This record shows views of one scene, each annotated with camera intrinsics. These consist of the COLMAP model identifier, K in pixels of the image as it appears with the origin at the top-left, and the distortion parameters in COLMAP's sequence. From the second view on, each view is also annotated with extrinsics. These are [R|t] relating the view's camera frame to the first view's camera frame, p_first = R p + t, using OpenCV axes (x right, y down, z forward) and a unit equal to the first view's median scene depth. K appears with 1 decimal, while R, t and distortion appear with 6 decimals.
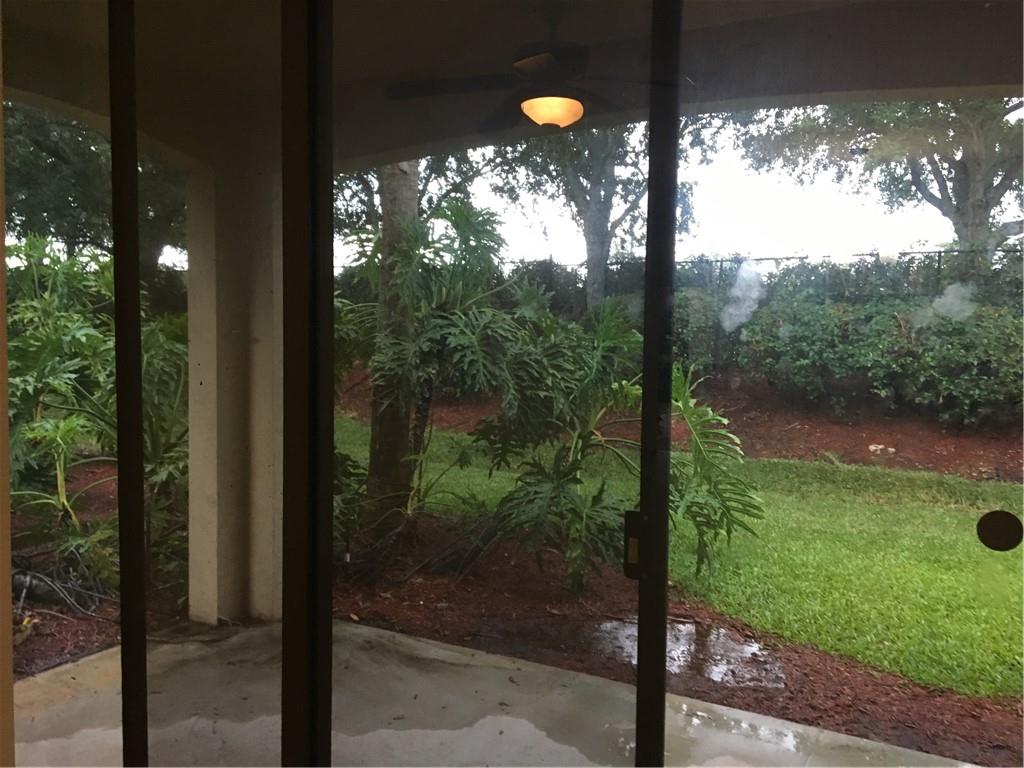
lens RADIAL K [[855.5, 0, 512.0], [0, 855.5, 384.0], [0, 0, 1]] dist [0.079592, -0.120959]
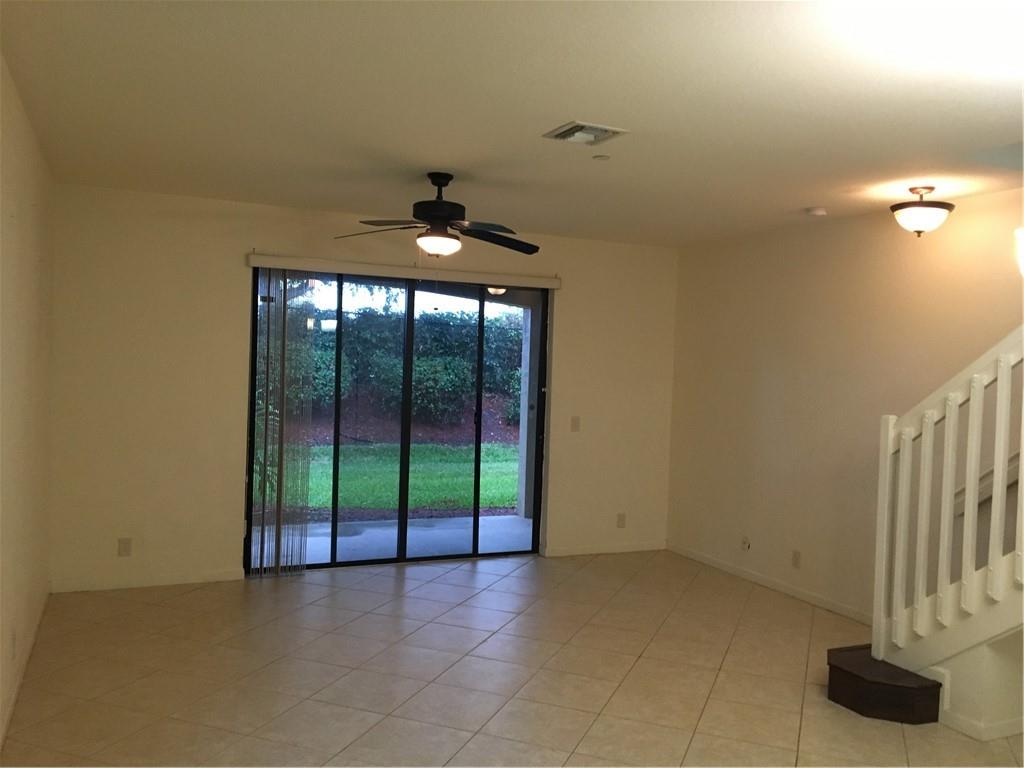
lens RADIAL K [[855.5, 0, 512.0], [0, 855.5, 384.0], [0, 0, 1]] dist [0.079592, -0.120959]
pose [[0.610779, -0.013831, 0.791680, -0.533454], [0.022170, 0.999754, 0.000362, -0.003919], [-0.791491, 0.017330, 0.610936, -0.341413]]
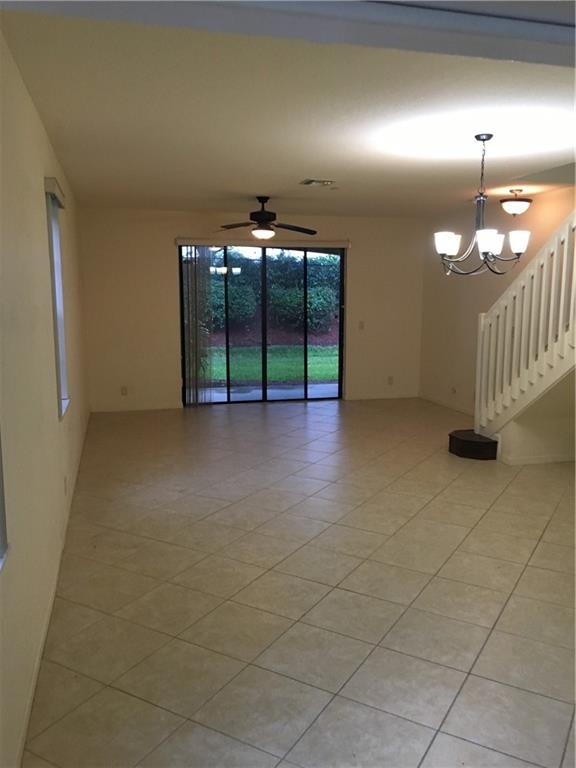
lens RADIAL K [[641.6, 0, 288.0], [0, 641.6, 384.0], [0, 0, 1]] dist [0.079592, -0.120959]
pose [[0.732782, -0.114836, 0.670704, -0.661980], [0.051012, 0.992154, 0.114139, 0.003178], [-0.678549, -0.049425, 0.732890, -0.579504]]
